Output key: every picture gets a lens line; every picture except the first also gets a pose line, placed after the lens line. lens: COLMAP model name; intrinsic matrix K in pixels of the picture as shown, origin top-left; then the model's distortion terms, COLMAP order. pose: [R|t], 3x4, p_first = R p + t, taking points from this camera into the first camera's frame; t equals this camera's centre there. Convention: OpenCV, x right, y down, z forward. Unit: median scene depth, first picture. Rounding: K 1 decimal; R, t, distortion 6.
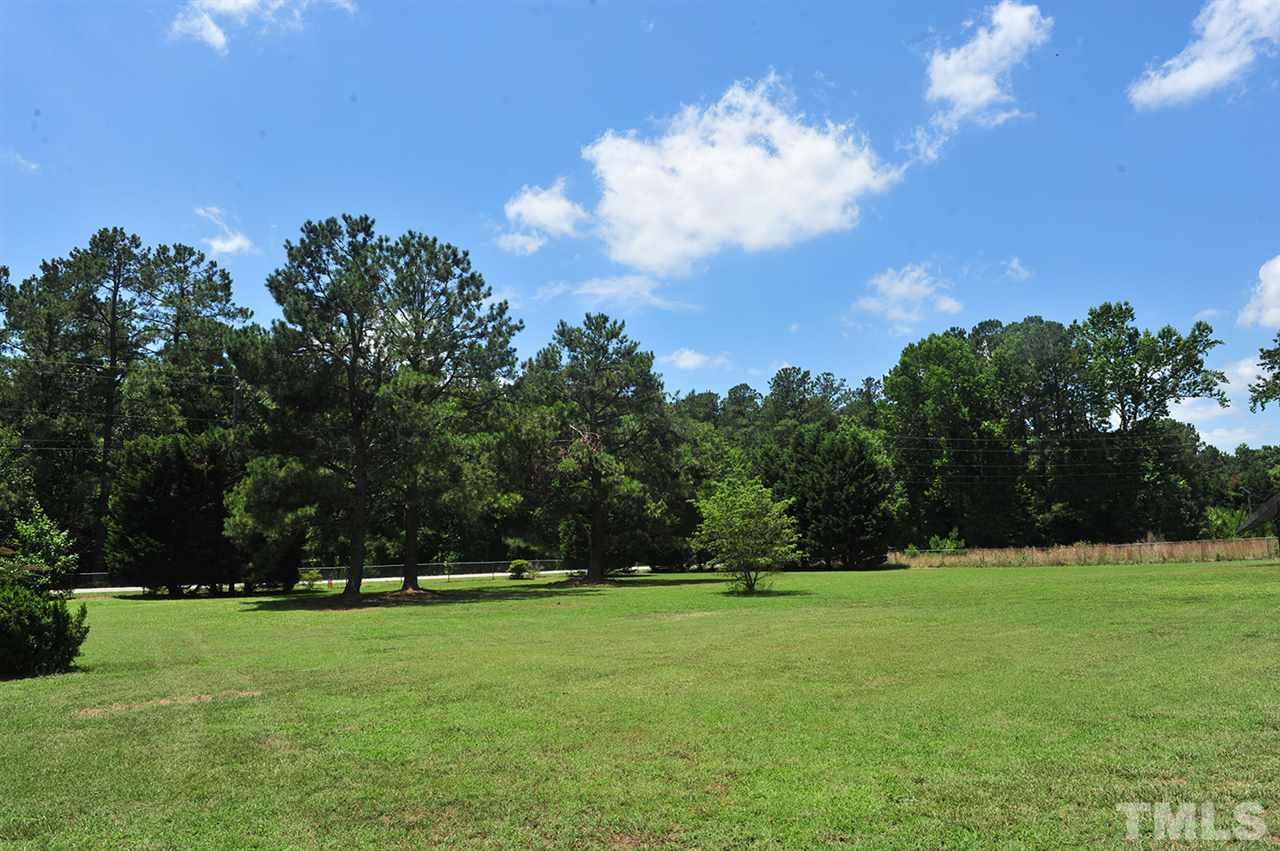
lens RADIAL K [[870.7, 0, 633.0], [0, 870.7, 425.6], [0, 0, 1]] dist [-0.048499, -0.009490]
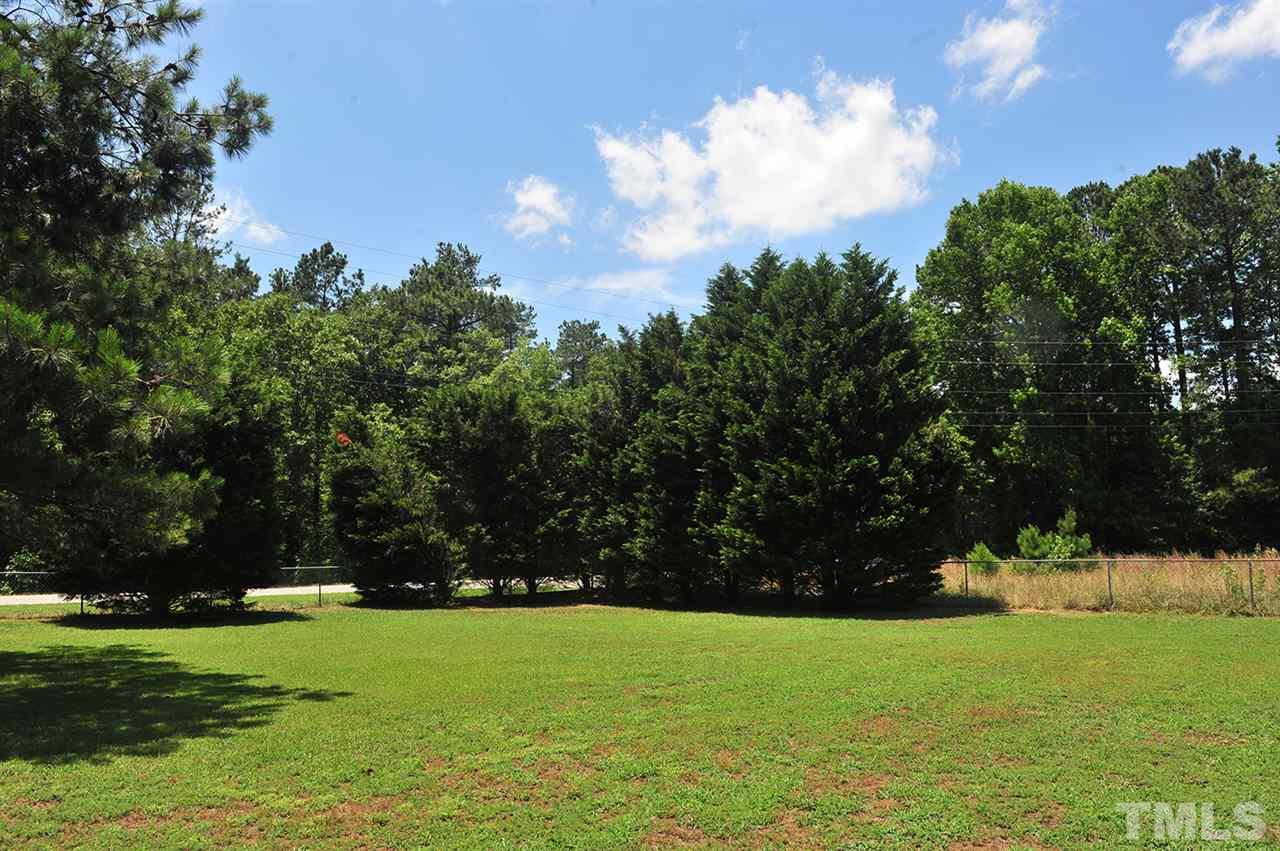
lens RADIAL K [[870.7, 0, 616.8], [0, 870.7, 441.4], [0, 0, 1]] dist [-0.048499, -0.009490]
pose [[0.999251, 0.005338, -0.038316, 0.169207], [-0.004591, 0.999798, 0.019554, 0.087932], [0.038412, -0.019364, 0.999074, 0.629071]]
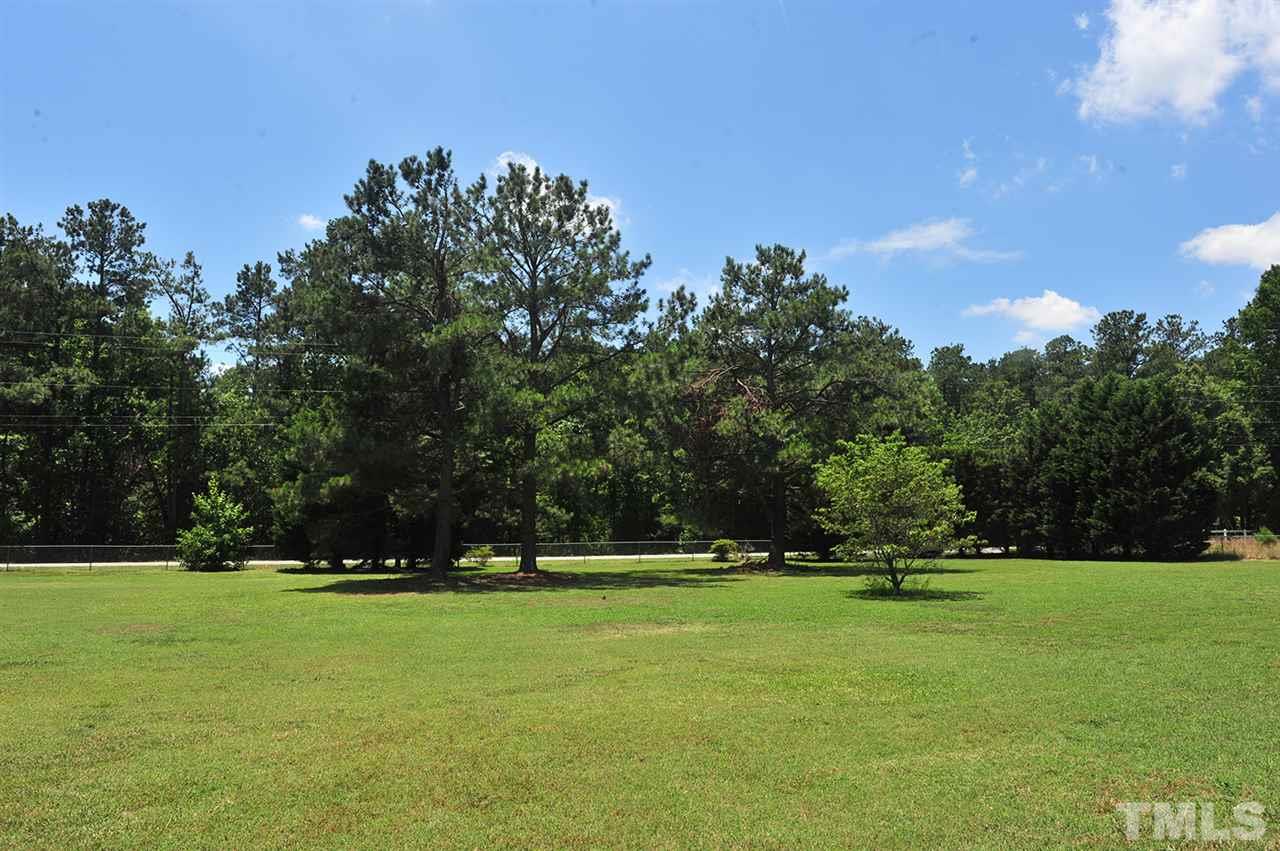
lens RADIAL K [[870.7, 0, 631.3], [0, 870.7, 423.9], [0, 0, 1]] dist [-0.048499, -0.009490]
pose [[0.925447, -0.029085, -0.377760, 0.112085], [0.038046, 0.999143, 0.016278, 0.018058], [0.376963, -0.029437, 0.925761, 0.141306]]
